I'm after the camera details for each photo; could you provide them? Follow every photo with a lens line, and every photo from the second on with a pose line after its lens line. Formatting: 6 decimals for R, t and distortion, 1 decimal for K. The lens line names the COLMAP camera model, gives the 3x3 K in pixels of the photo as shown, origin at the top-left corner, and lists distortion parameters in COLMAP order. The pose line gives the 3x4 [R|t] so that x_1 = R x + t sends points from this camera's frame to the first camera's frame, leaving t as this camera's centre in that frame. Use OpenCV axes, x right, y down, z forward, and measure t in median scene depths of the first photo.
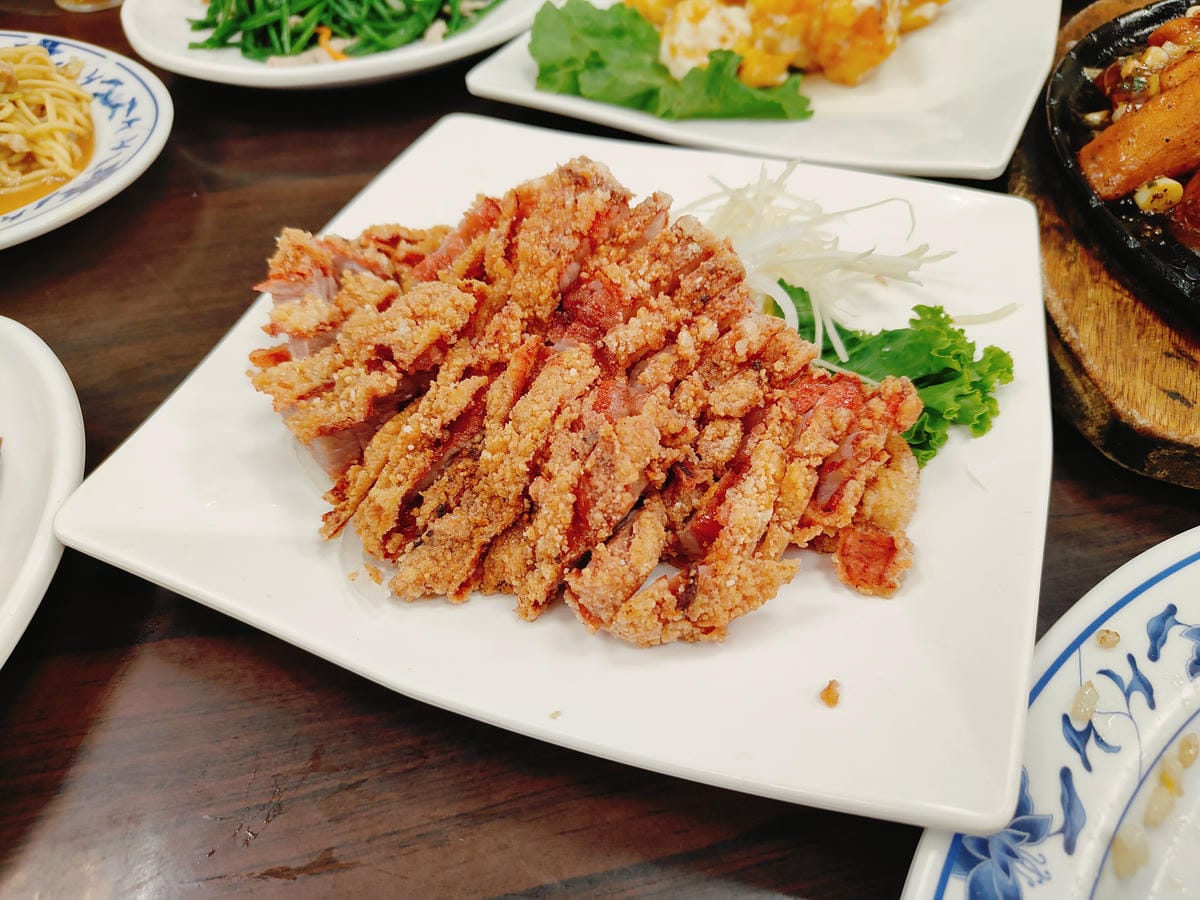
lens RADIAL K [[829.8, 0, 600.7], [0, 829.8, 455.2], [0, 0, 1]] dist [0.003161, -0.020354]
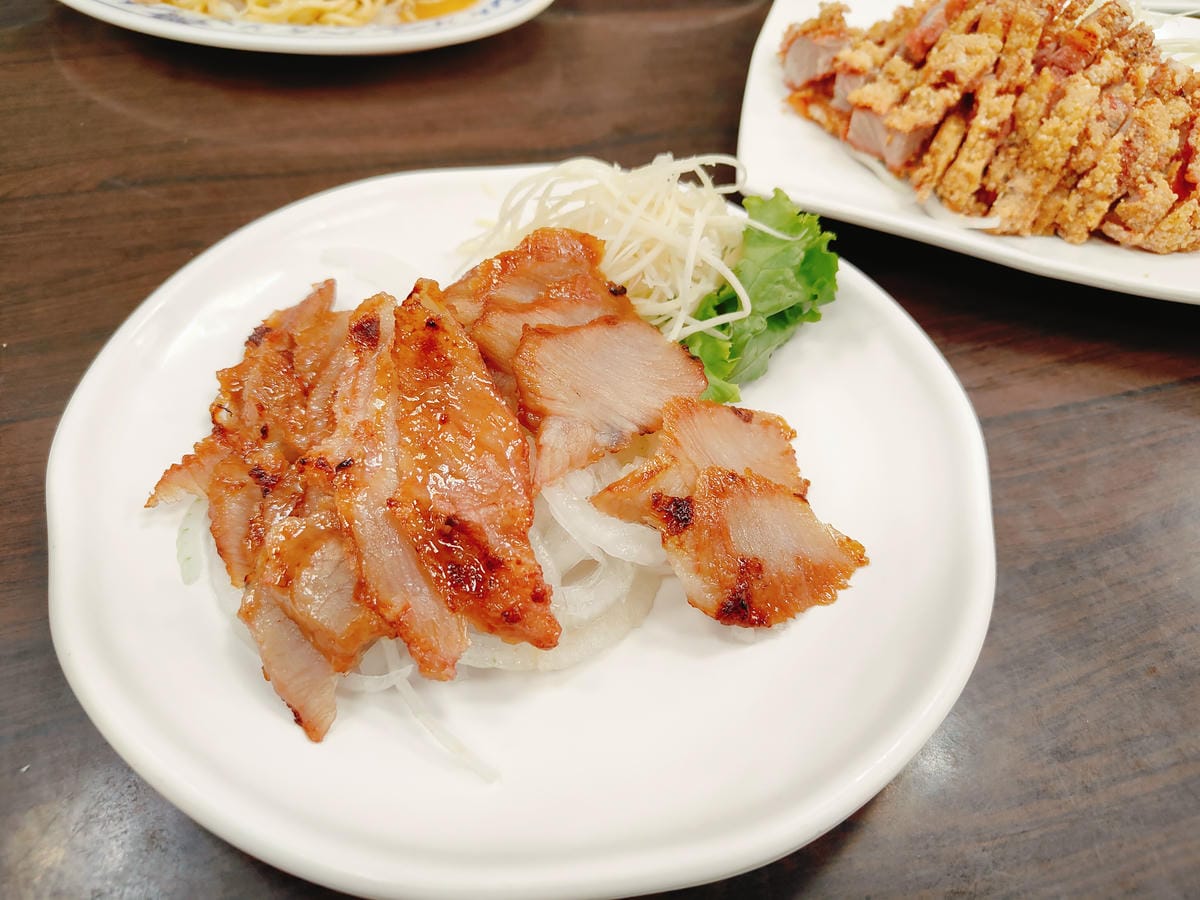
lens RADIAL K [[829.8, 0, 601.0], [0, 829.8, 446.4], [0, 0, 1]] dist [0.003161, -0.020354]
pose [[0.990639, -0.021016, 0.134881, -1.094598], [0.016674, 0.999308, 0.033246, 0.473588], [-0.135486, -0.030686, 0.990304, -0.372009]]
